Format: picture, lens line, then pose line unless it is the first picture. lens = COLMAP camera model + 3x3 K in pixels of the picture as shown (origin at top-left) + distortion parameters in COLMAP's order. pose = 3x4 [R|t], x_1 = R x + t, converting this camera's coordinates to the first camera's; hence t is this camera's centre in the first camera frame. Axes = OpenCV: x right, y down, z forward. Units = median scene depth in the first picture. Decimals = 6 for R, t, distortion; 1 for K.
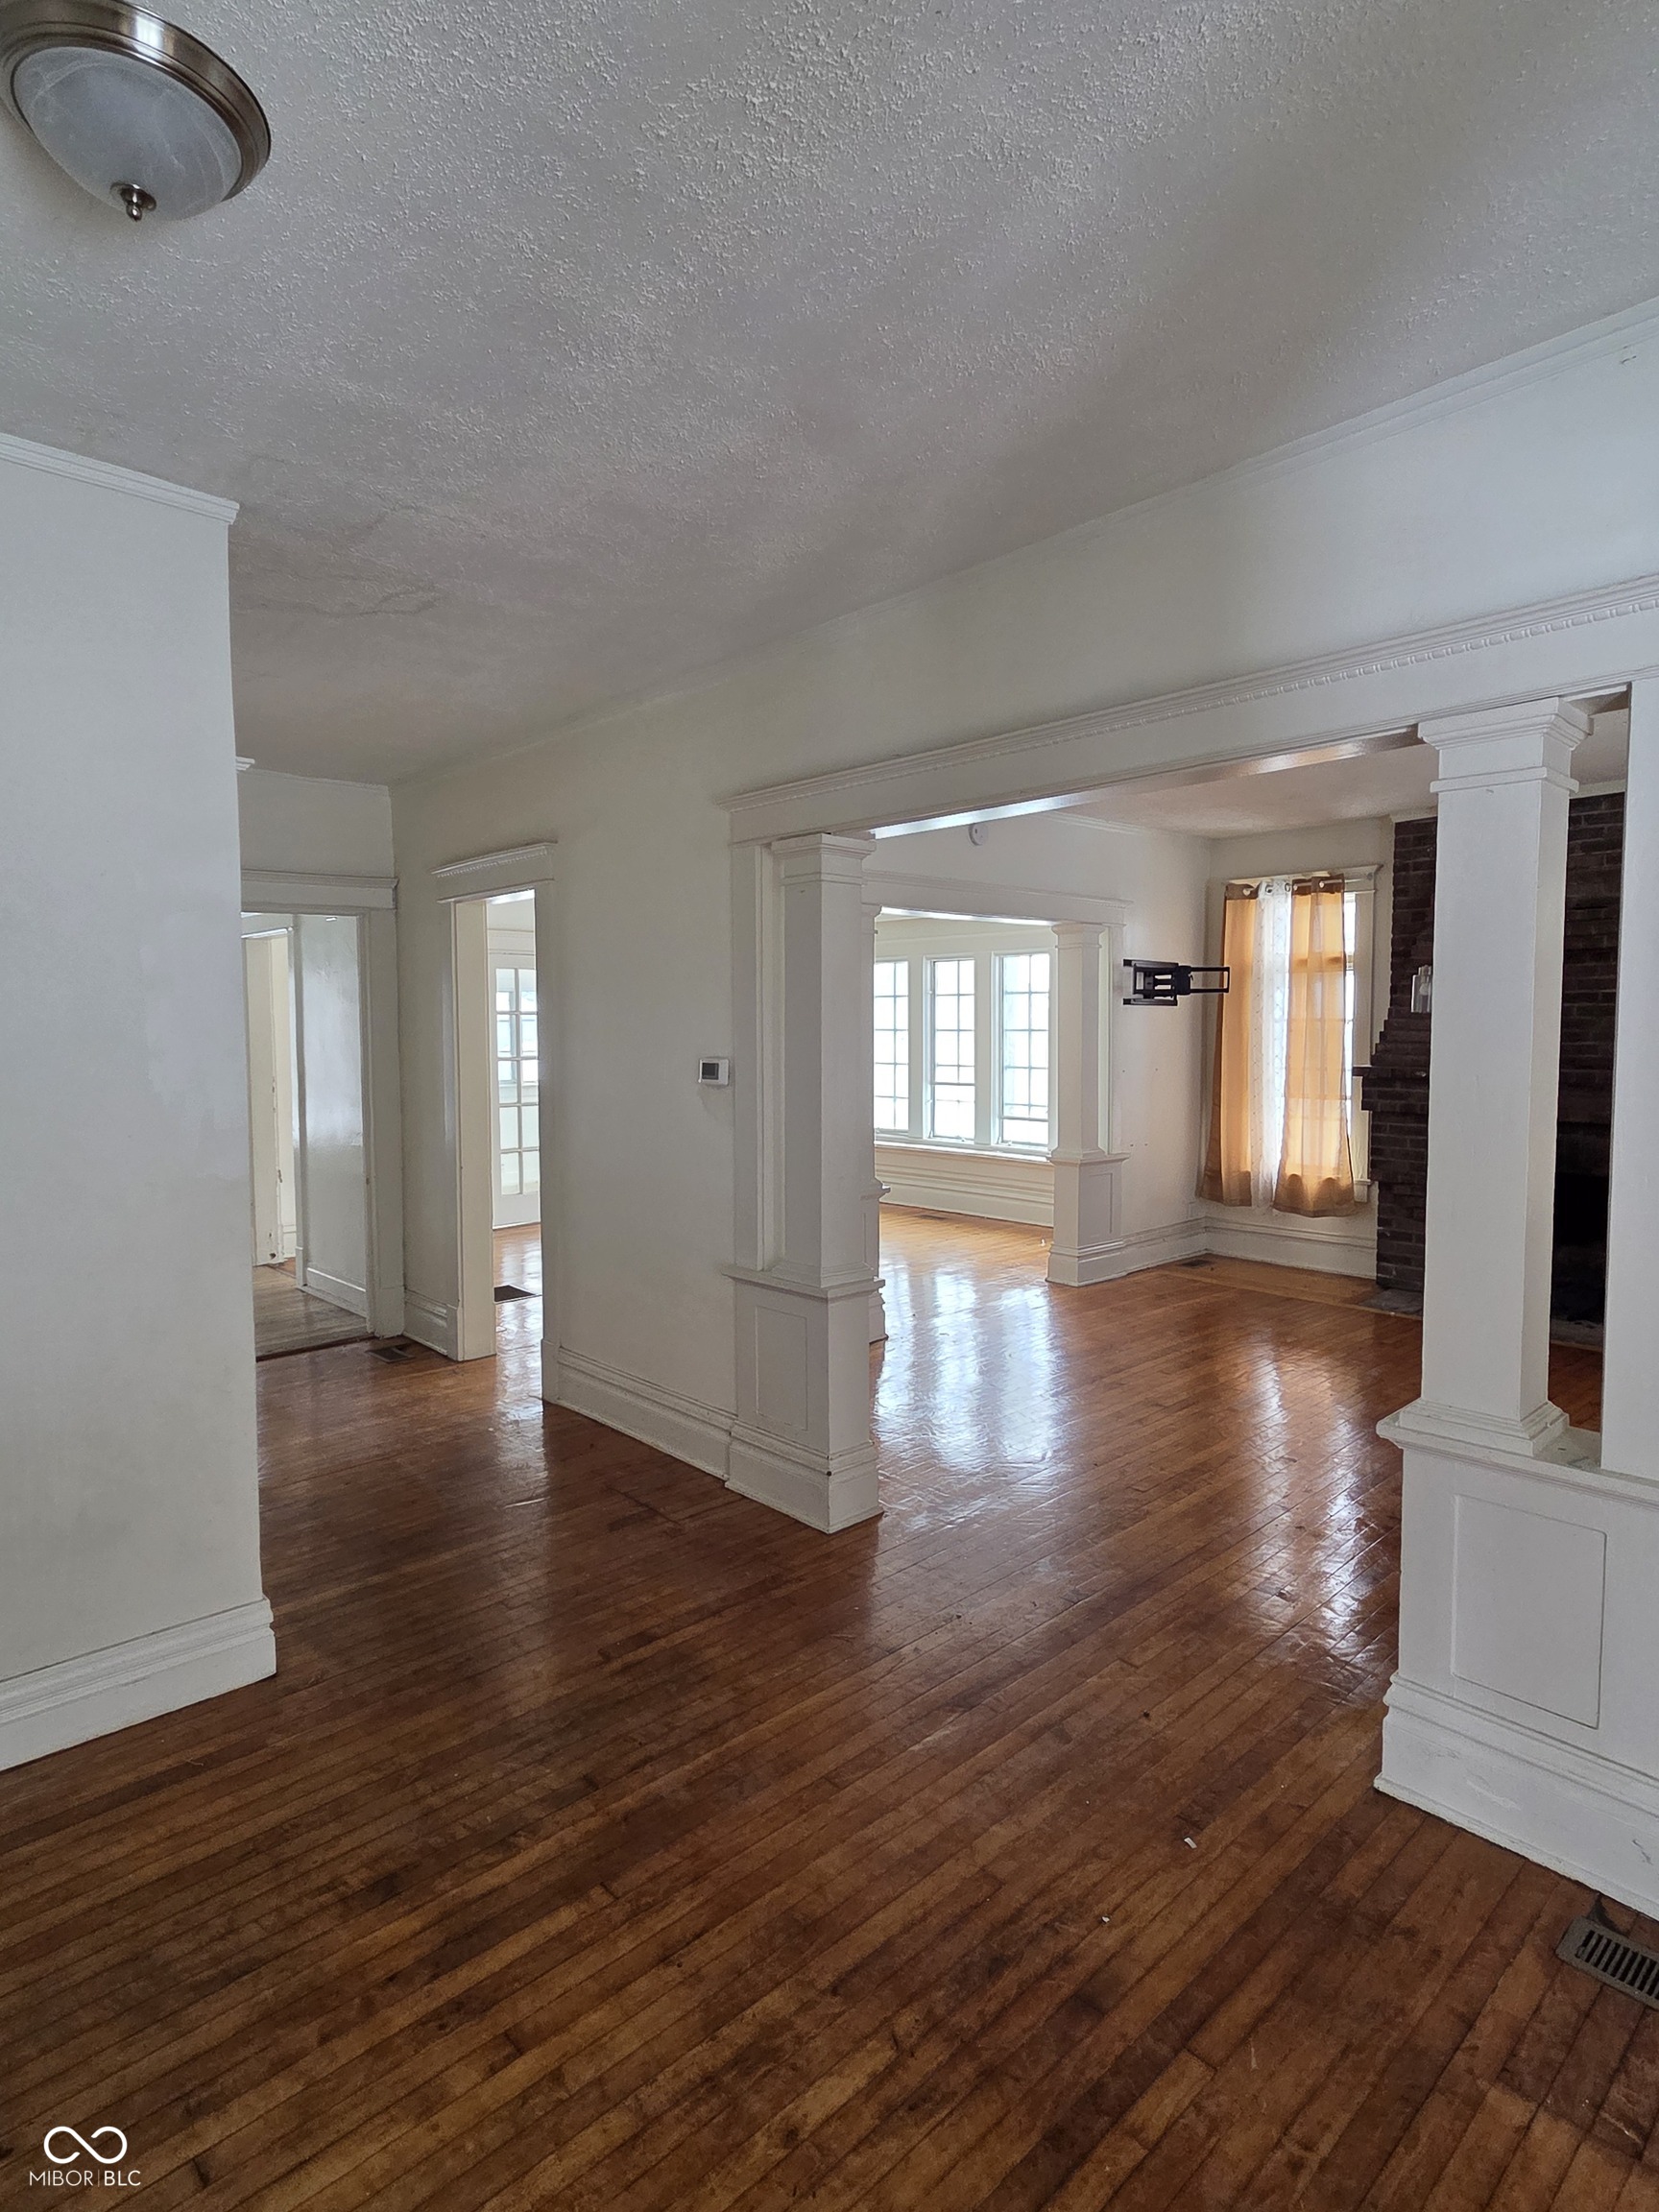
lens RADIAL K [[1182.6, 0, 814.5], [0, 1182.6, 1104.9], [0, 0, 1]] dist [0.010601, -0.000499]
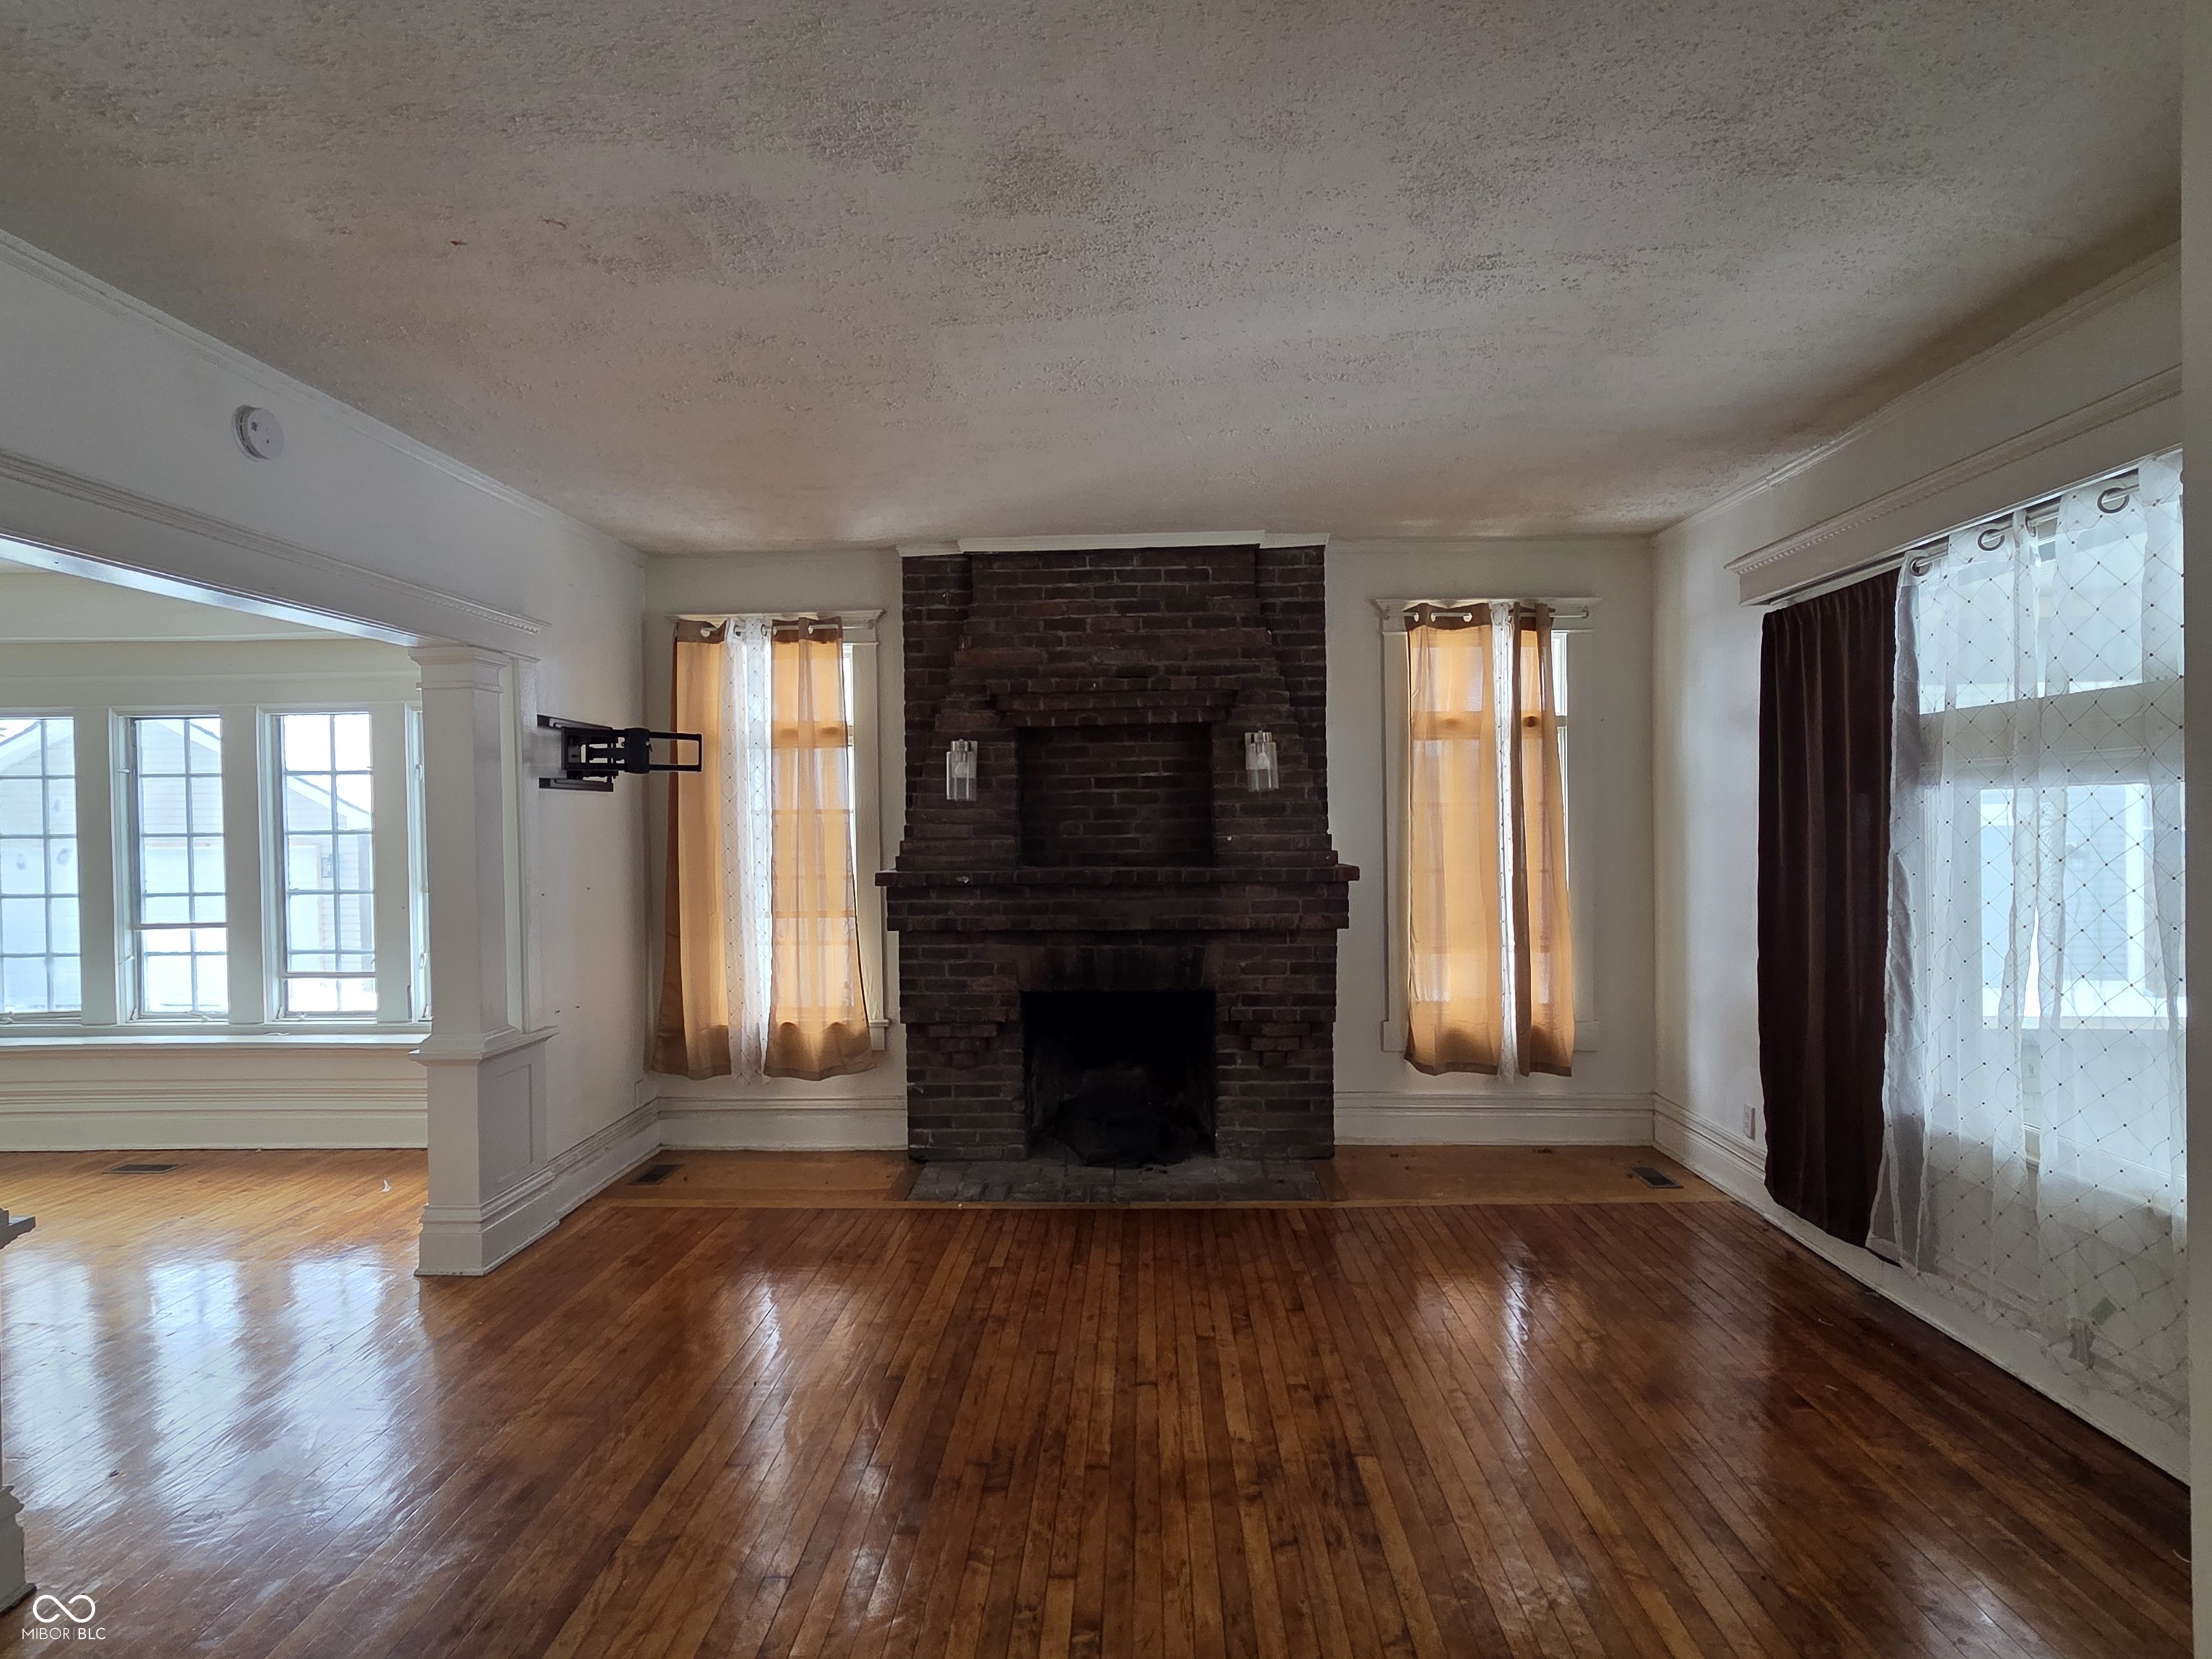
lens RADIAL K [[1182.6, 0, 1103.4], [0, 1182.6, 824.4], [0, 0, 1]] dist [0.010601, -0.000499]
pose [[0.702695, -0.012534, 0.711380, 0.025045], [0.060567, 0.997269, -0.042256, -0.020253], [-0.708908, 0.072779, 0.701536, 0.339612]]
